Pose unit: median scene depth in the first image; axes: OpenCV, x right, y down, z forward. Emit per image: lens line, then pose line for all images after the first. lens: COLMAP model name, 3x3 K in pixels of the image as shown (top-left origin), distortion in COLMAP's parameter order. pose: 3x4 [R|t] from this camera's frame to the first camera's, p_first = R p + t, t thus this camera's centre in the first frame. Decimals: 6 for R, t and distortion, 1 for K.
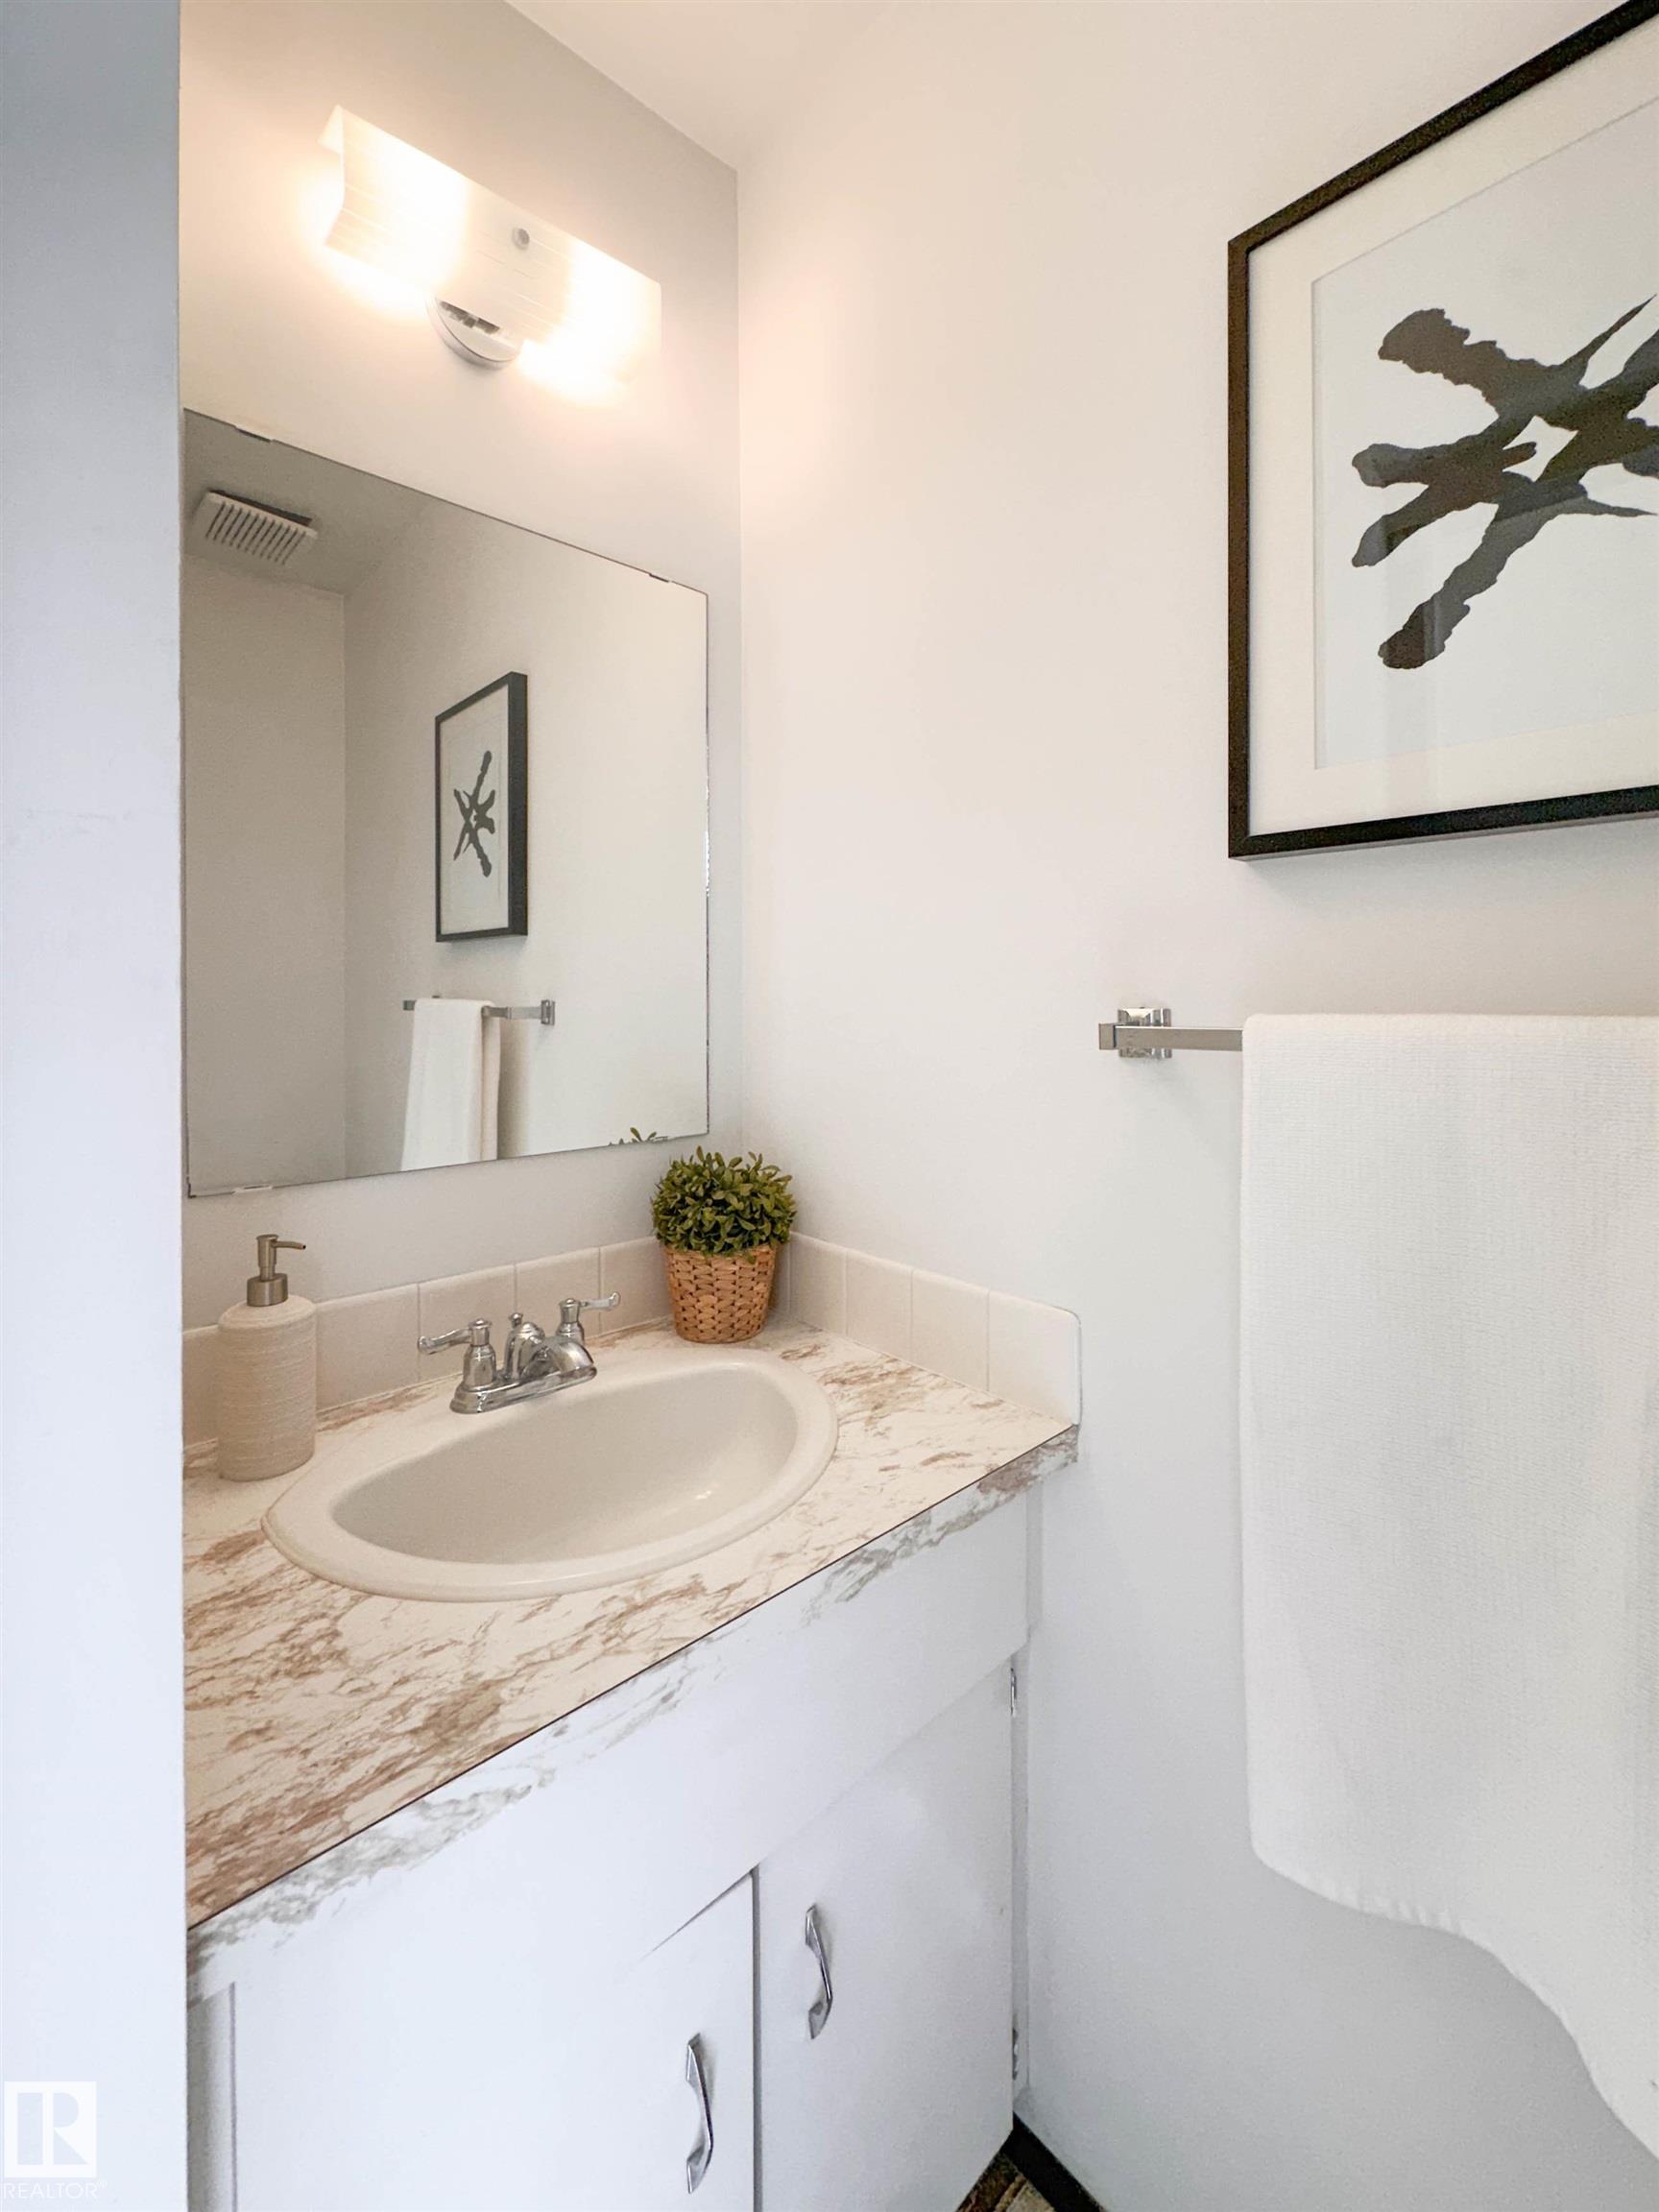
lens RADIAL K [[912.7, 0, 827.1], [0, 912.7, 1008.4], [0, 0, 1]] dist [-0.001145, -0.000299]
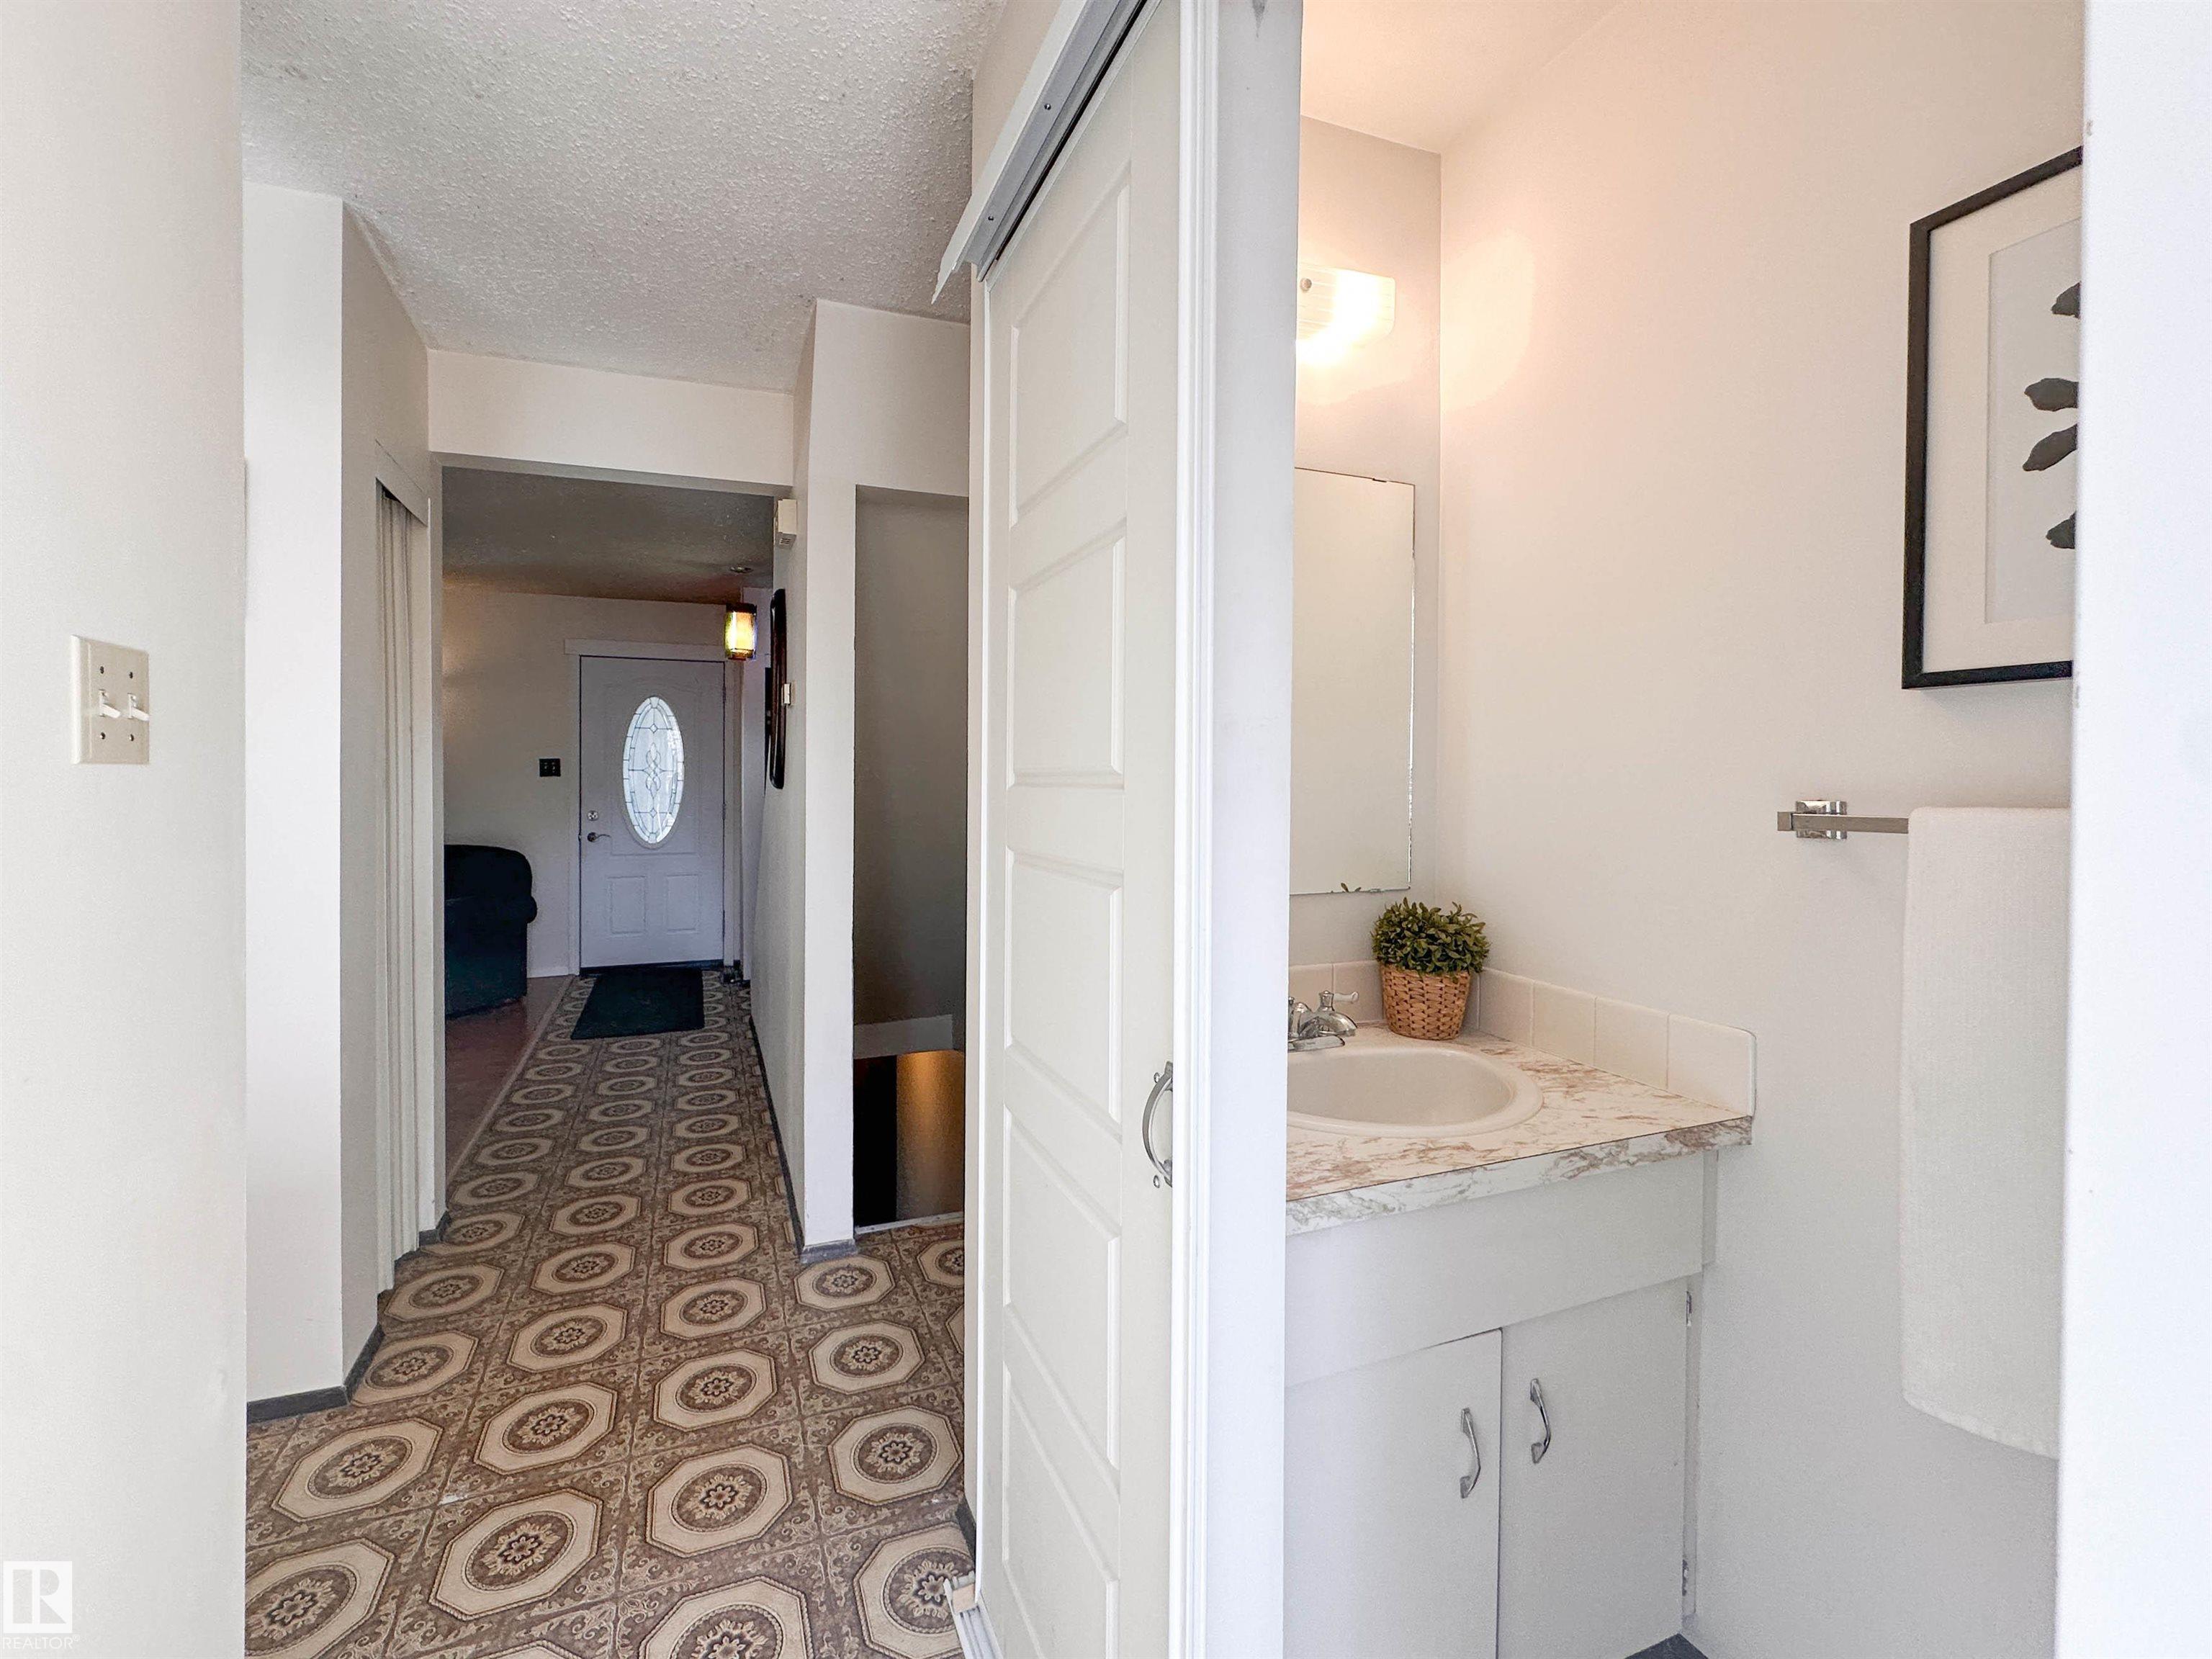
lens RADIAL K [[899.1, 0, 1014.8], [0, 899.1, 799.2], [0, 0, 1]] dist [-0.000463, -0.000782]
pose [[0.915351, 0.011964, -0.402479, -0.184117], [-0.007469, 0.999891, 0.012735, -0.009893], [0.402588, -0.008651, 0.915341, -0.615069]]
